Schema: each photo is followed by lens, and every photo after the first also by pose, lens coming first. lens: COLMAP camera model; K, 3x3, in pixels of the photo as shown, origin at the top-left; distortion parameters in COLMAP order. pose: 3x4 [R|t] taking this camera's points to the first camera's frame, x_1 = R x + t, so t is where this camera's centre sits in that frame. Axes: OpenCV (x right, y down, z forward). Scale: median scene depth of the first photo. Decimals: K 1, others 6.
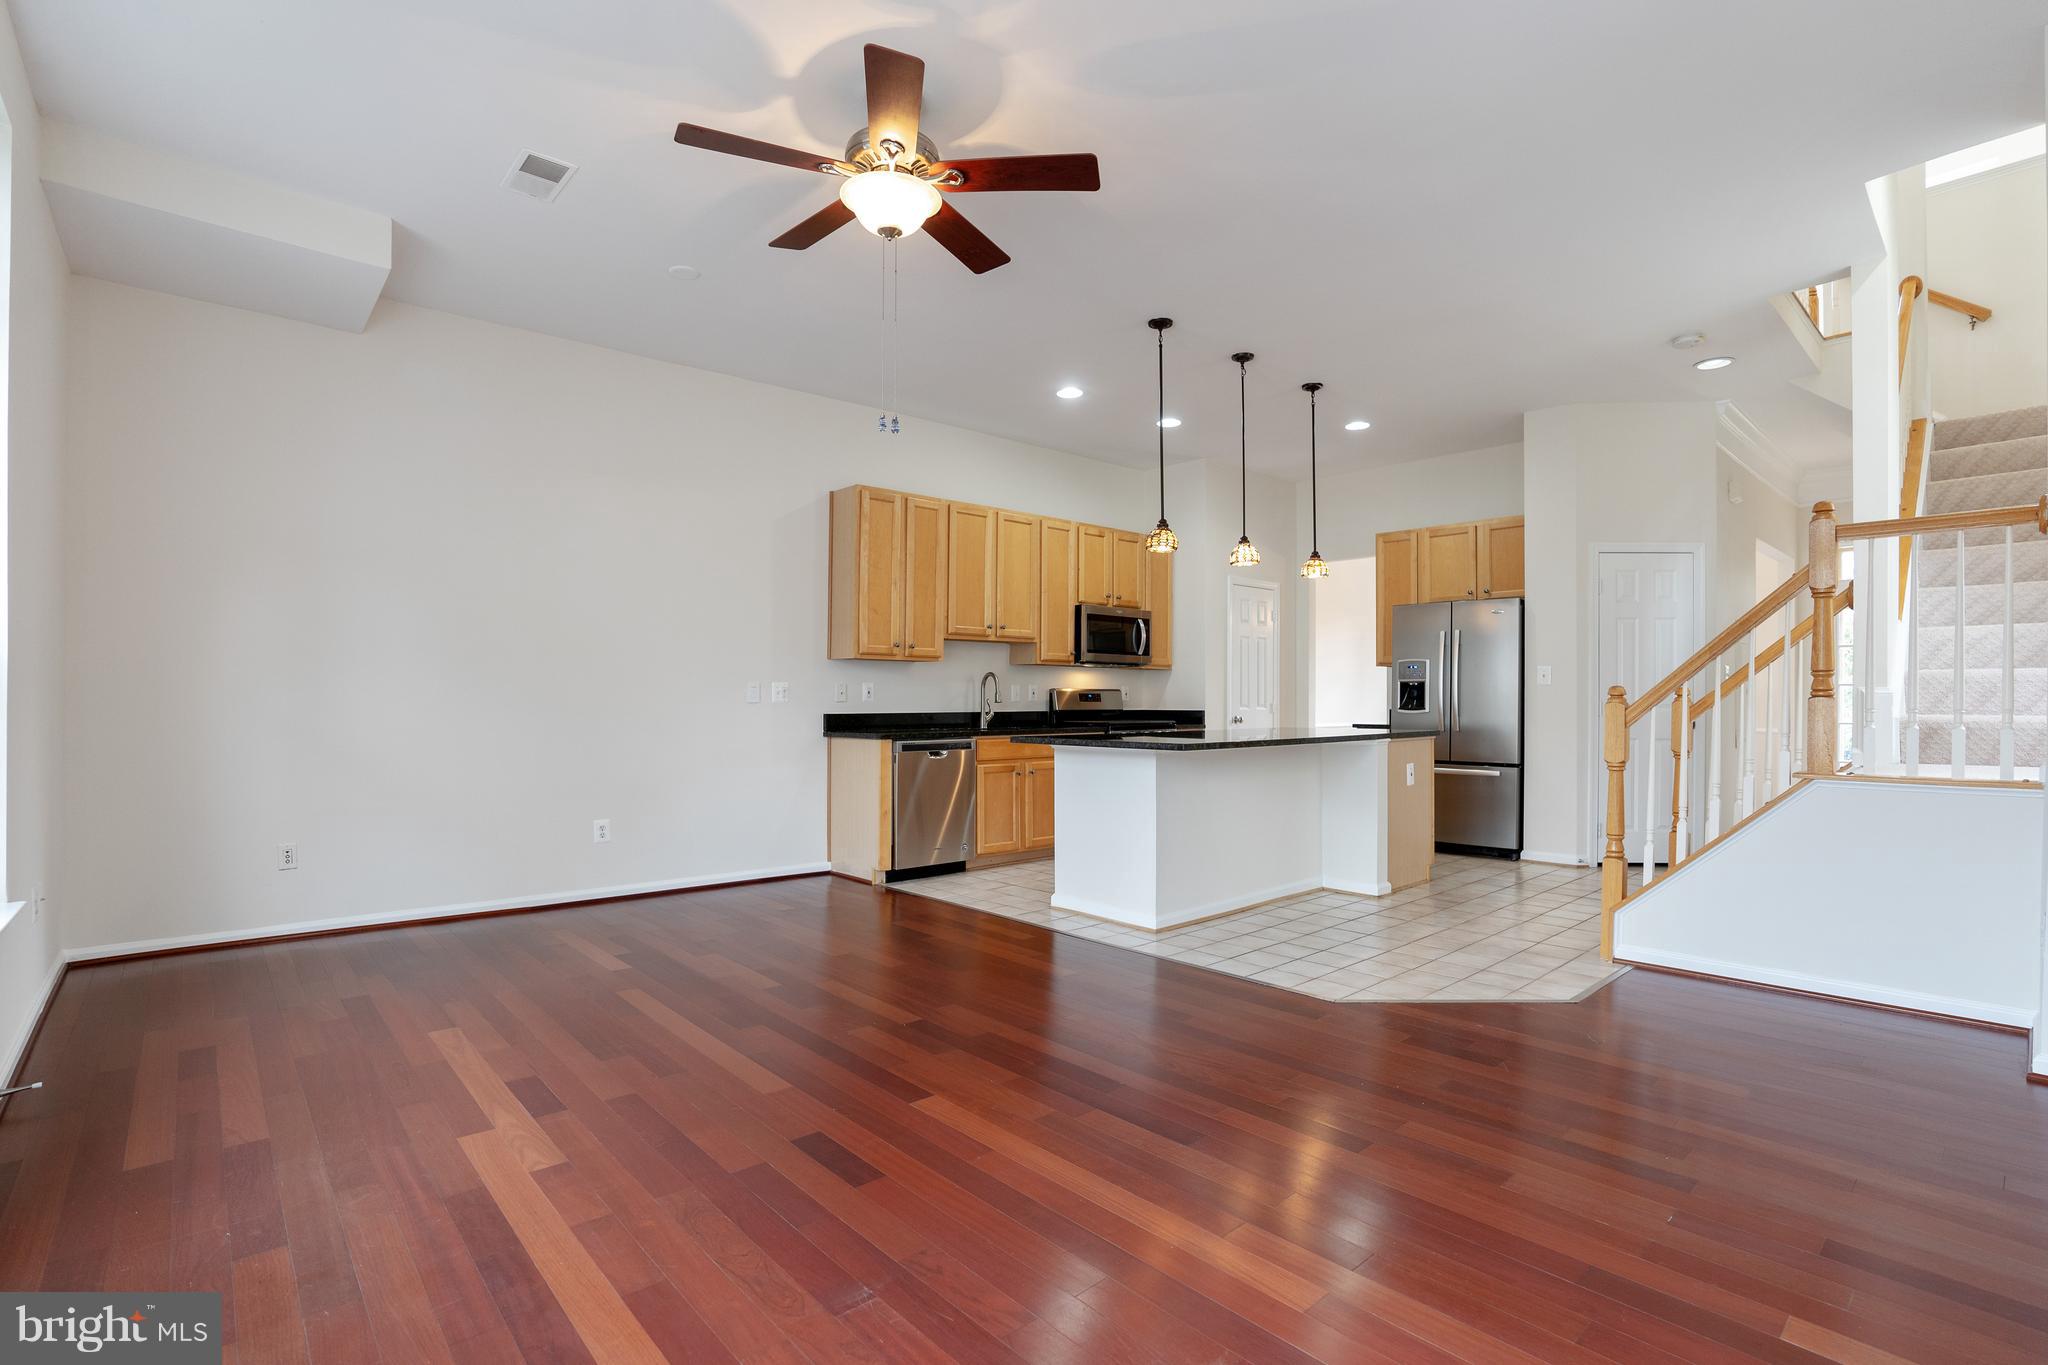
lens RADIAL K [[952.9, 0, 1001.9], [0, 952.9, 688.5], [0, 0, 1]] dist [-0.049572, 0.020818]
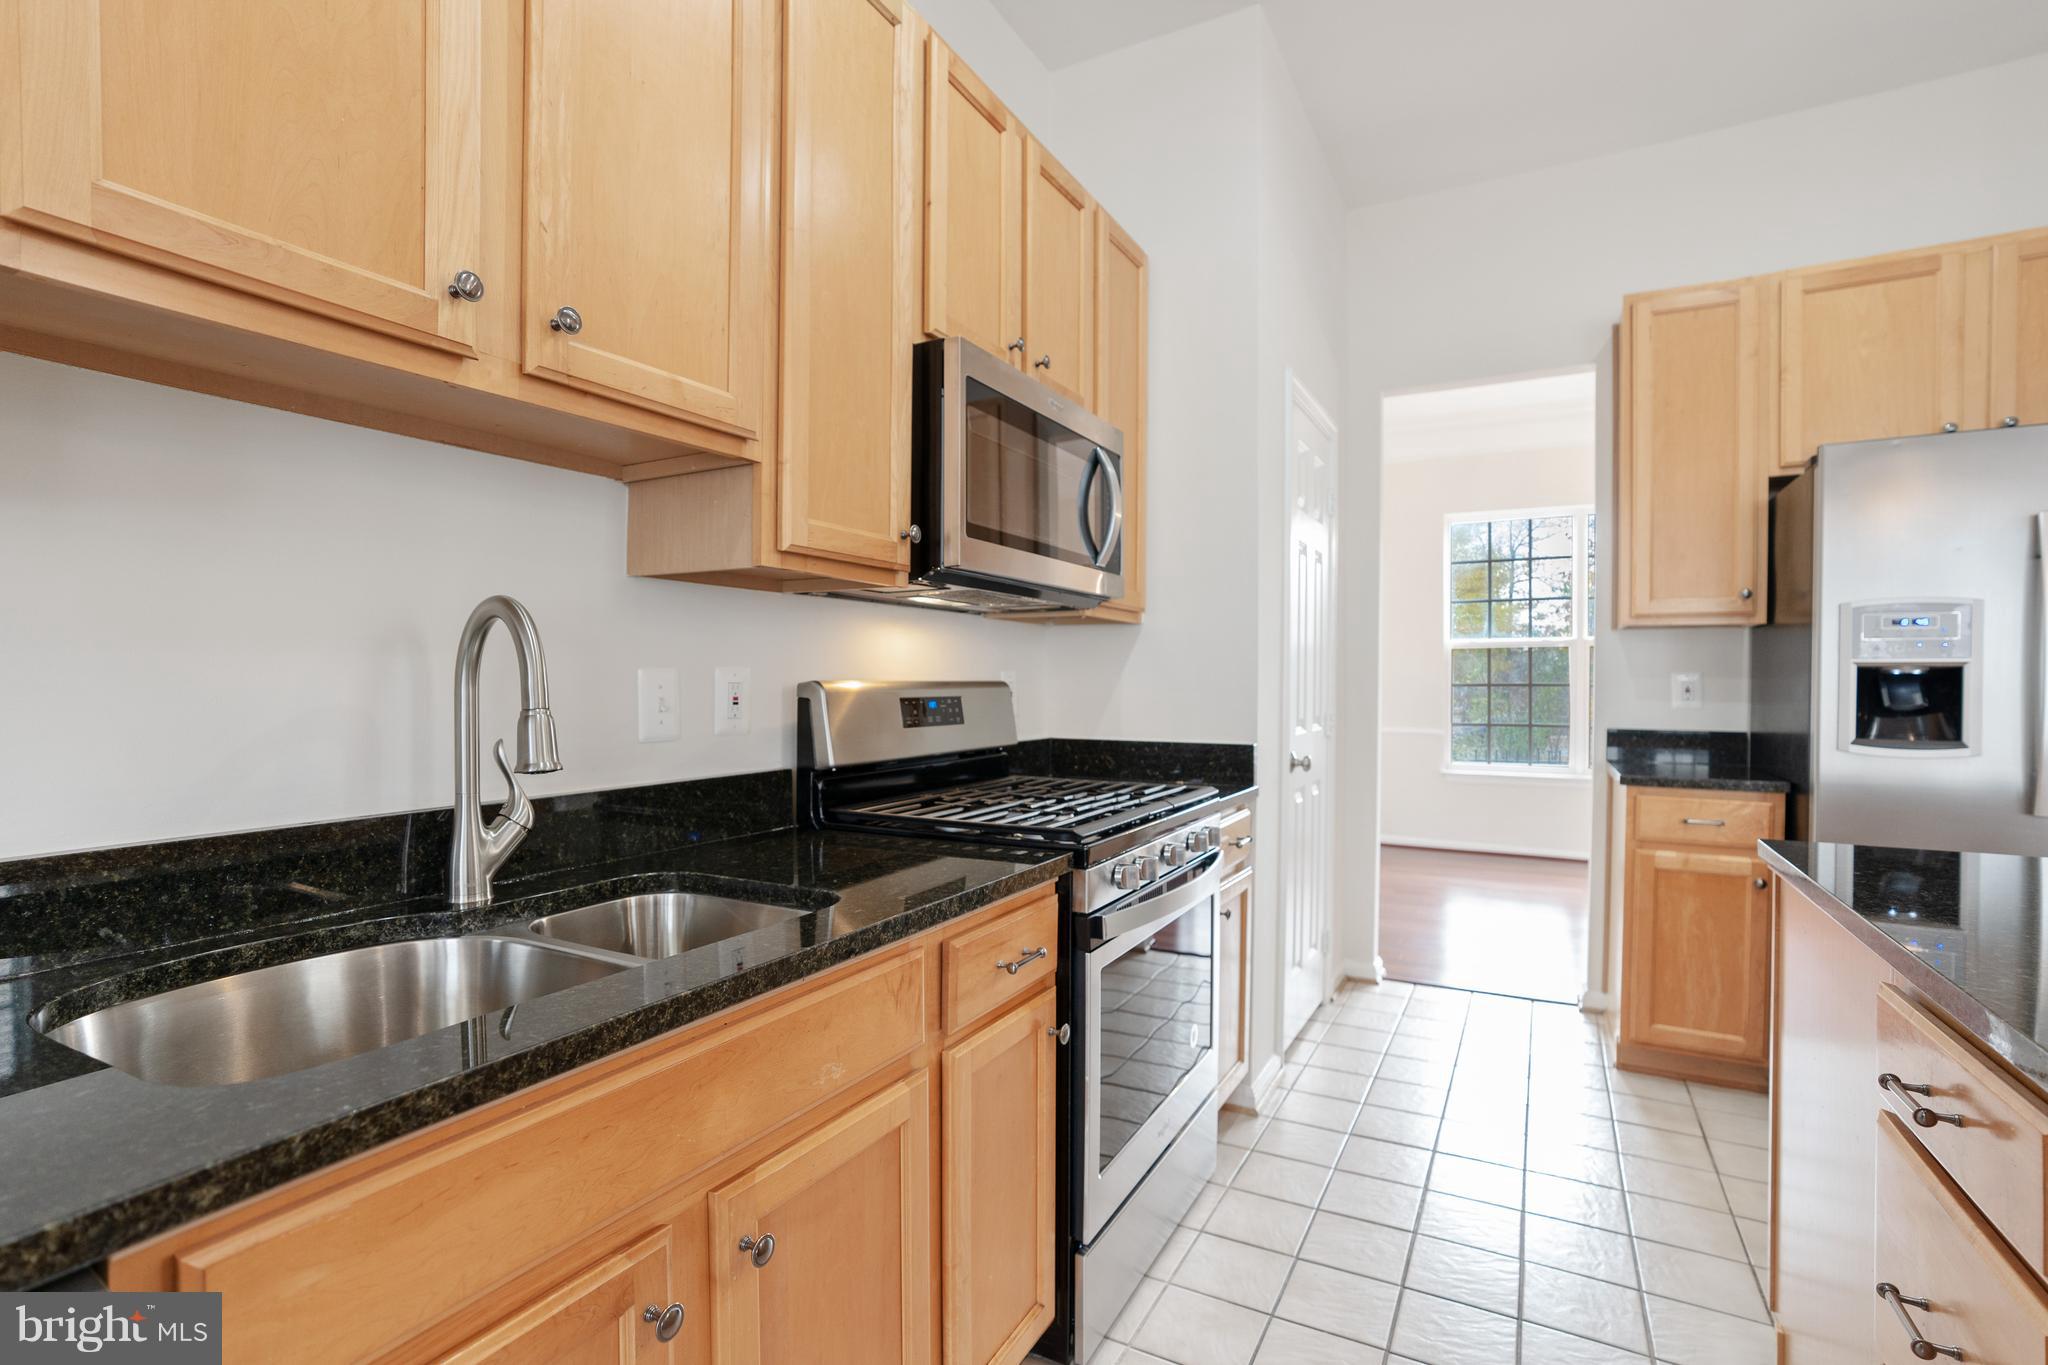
lens RADIAL K [[952.9, 0, 1001.9], [0, 952.9, 688.5], [0, 0, 1]] dist [-0.049572, 0.020818]
pose [[0.943401, -0.001613, 0.331651, 0.017836], [-0.006156, 0.999731, 0.022372, -0.004248], [-0.331598, -0.023148, 0.943137, 0.792999]]
